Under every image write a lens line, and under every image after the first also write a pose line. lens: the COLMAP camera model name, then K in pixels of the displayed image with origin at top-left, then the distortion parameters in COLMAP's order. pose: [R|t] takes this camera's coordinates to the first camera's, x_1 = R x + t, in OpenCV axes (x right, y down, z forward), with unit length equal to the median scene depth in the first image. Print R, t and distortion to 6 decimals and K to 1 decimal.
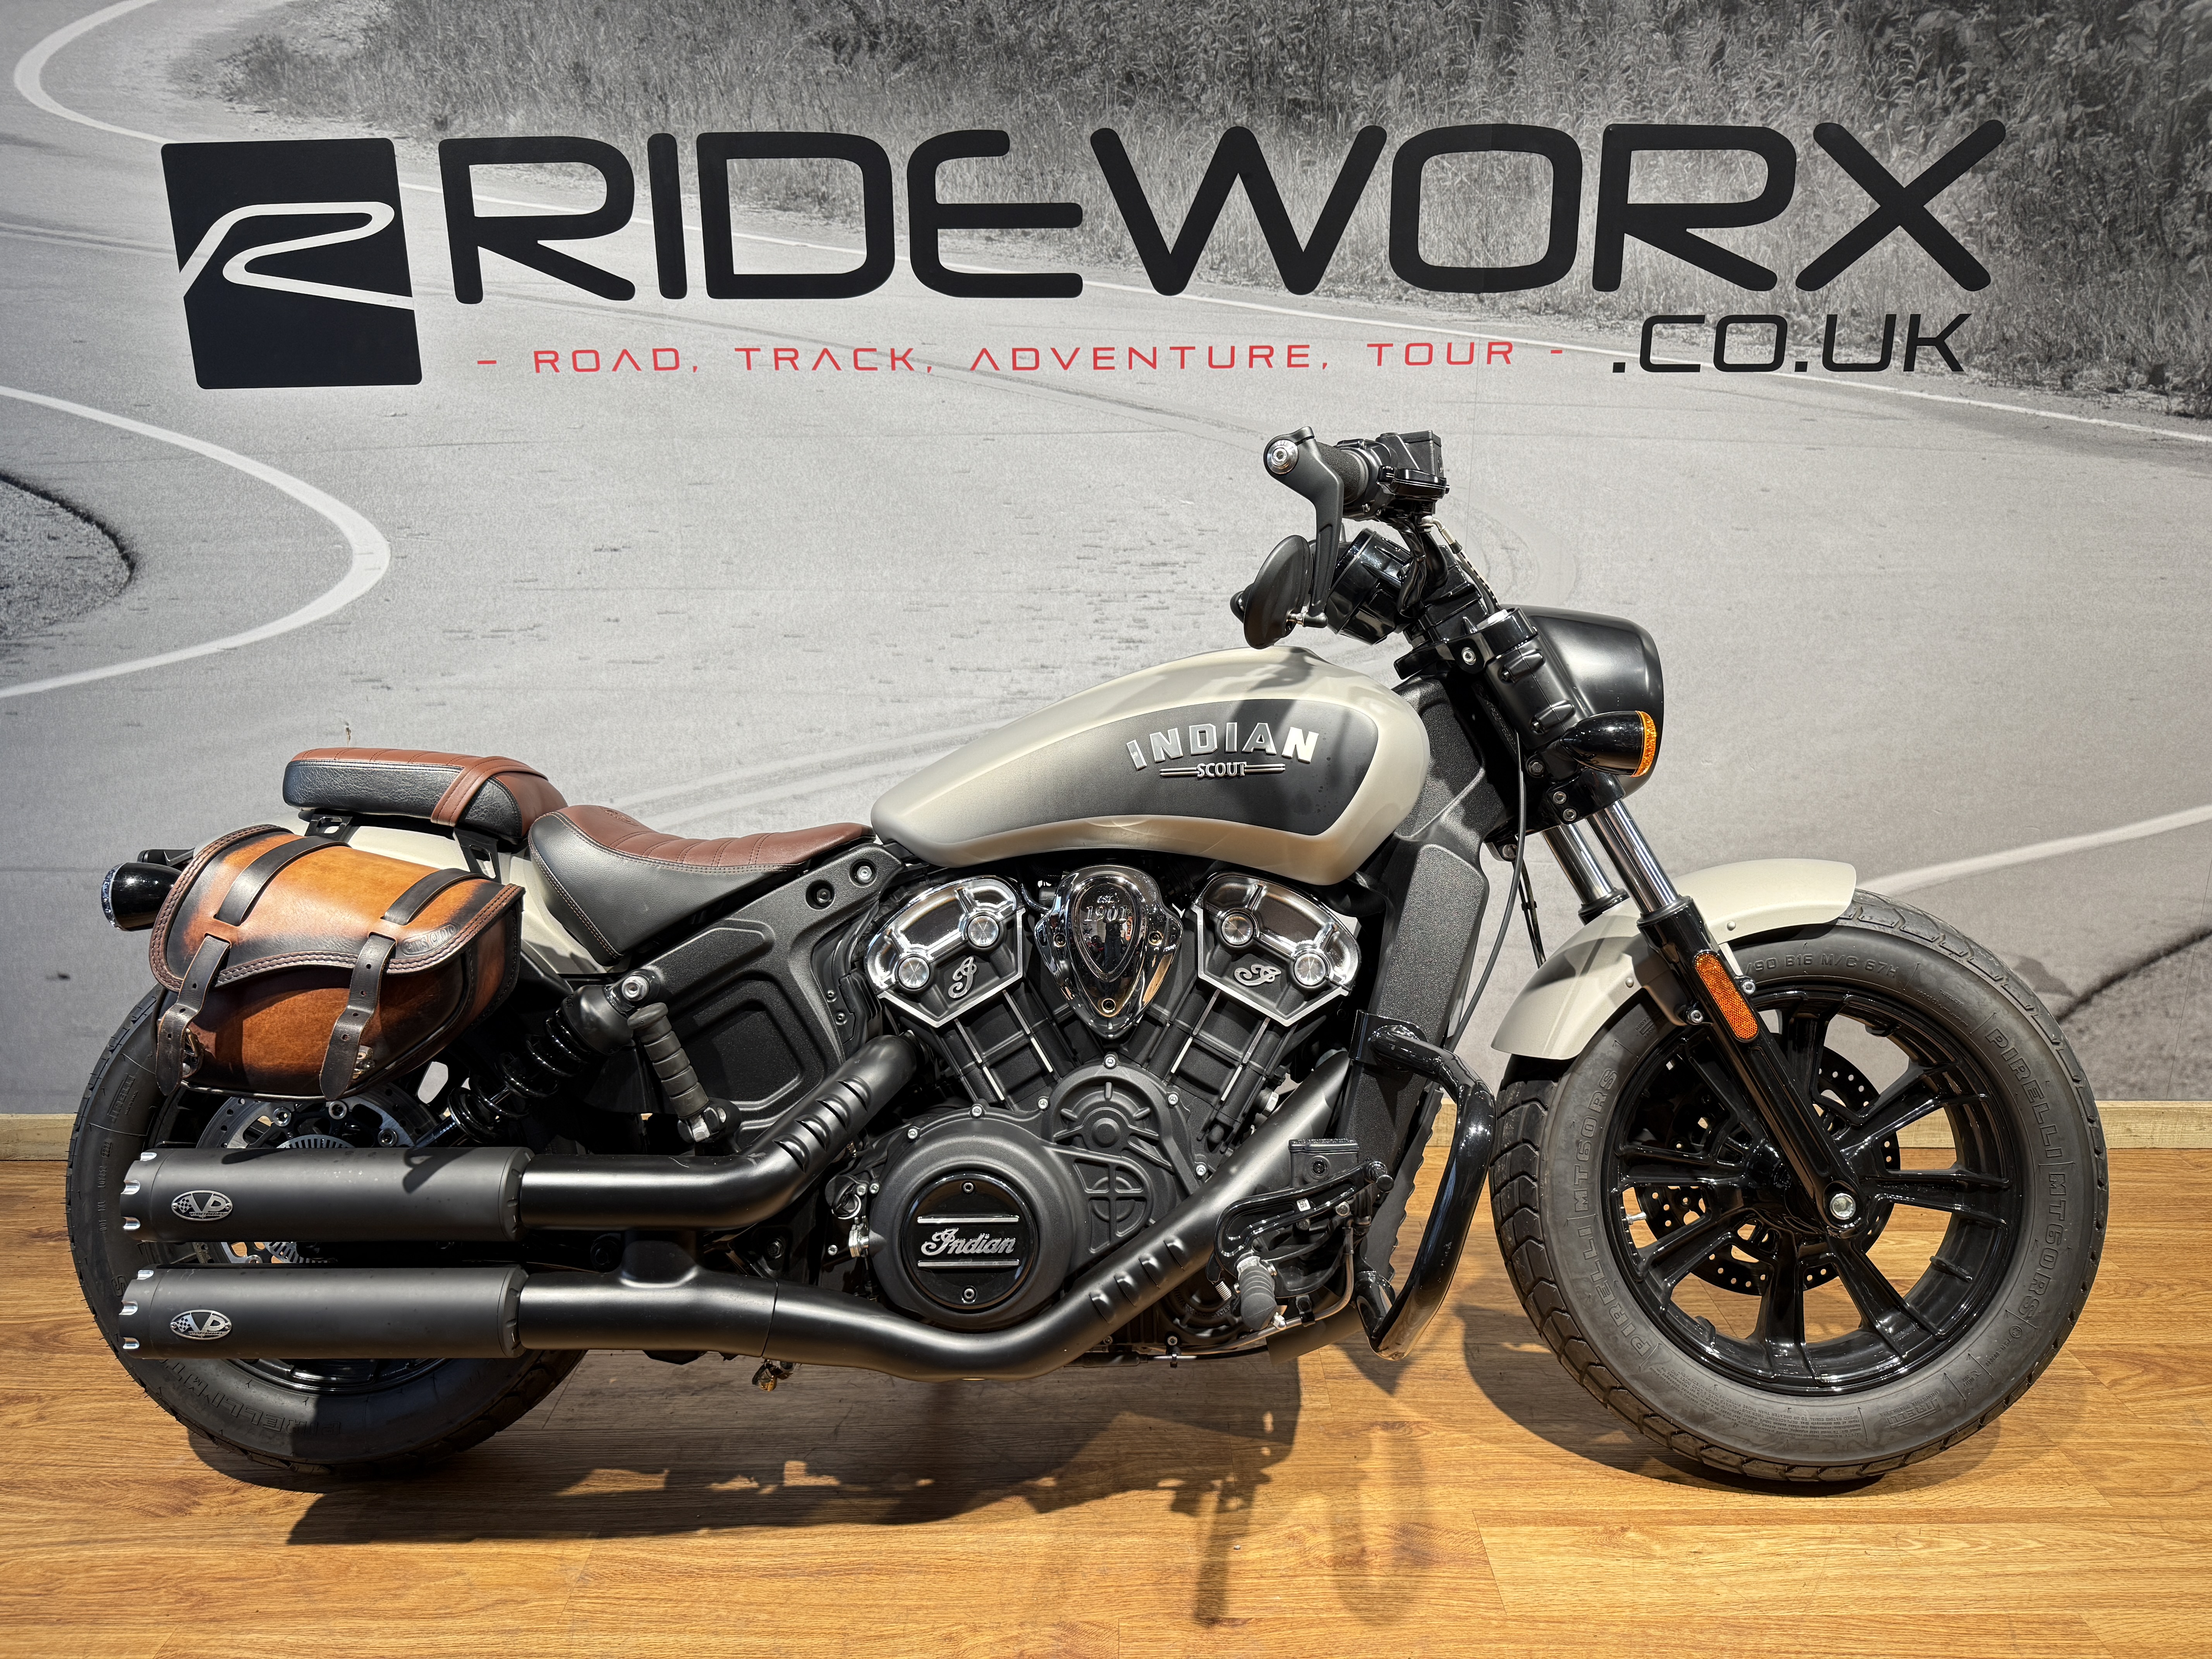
lens RADIAL K [[1560.3, 0, 1100.0], [0, 1560.3, 829.7], [0, 0, 1]] dist [0.004234, -0.007358]
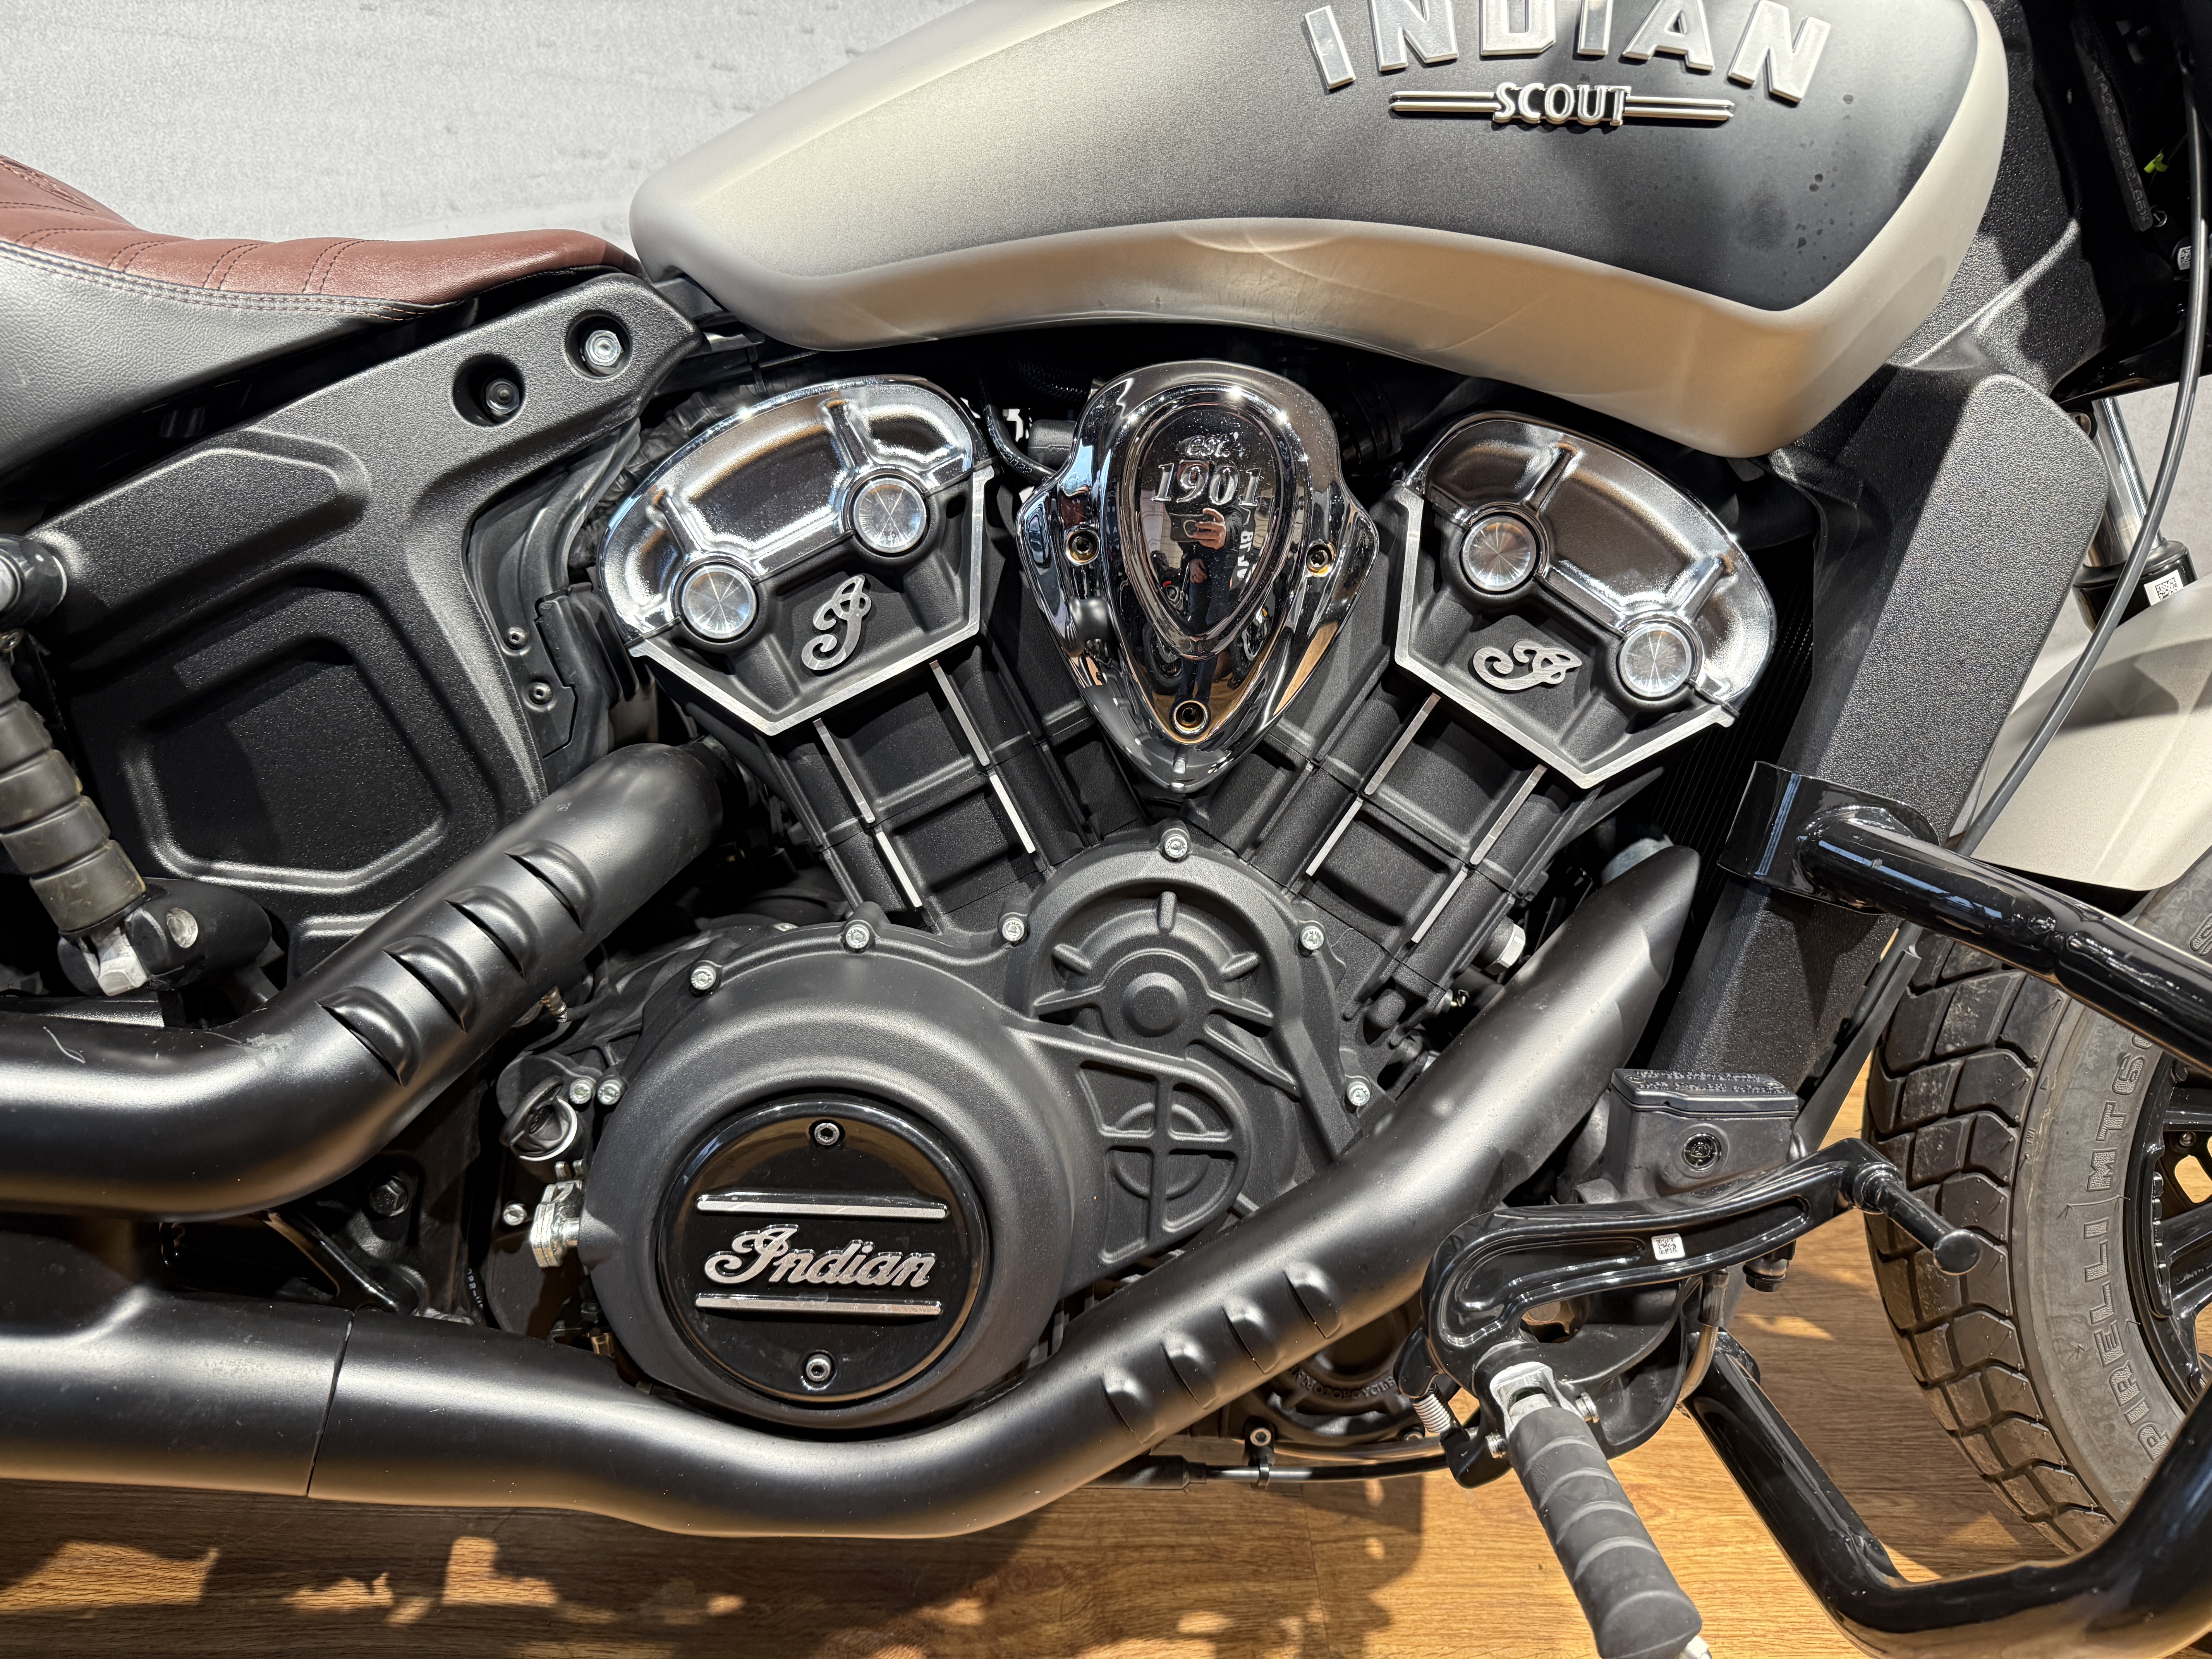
lens RADIAL K [[1560.3, 0, 1114.7], [0, 1560.3, 850.8], [0, 0, 1]] dist [0.004234, -0.007358]
pose [[0.994821, 0.060561, 0.081631, -0.033786], [-0.077107, 0.972921, 0.217899, 0.044541], [-0.066225, -0.223065, 0.972551, 0.440687]]
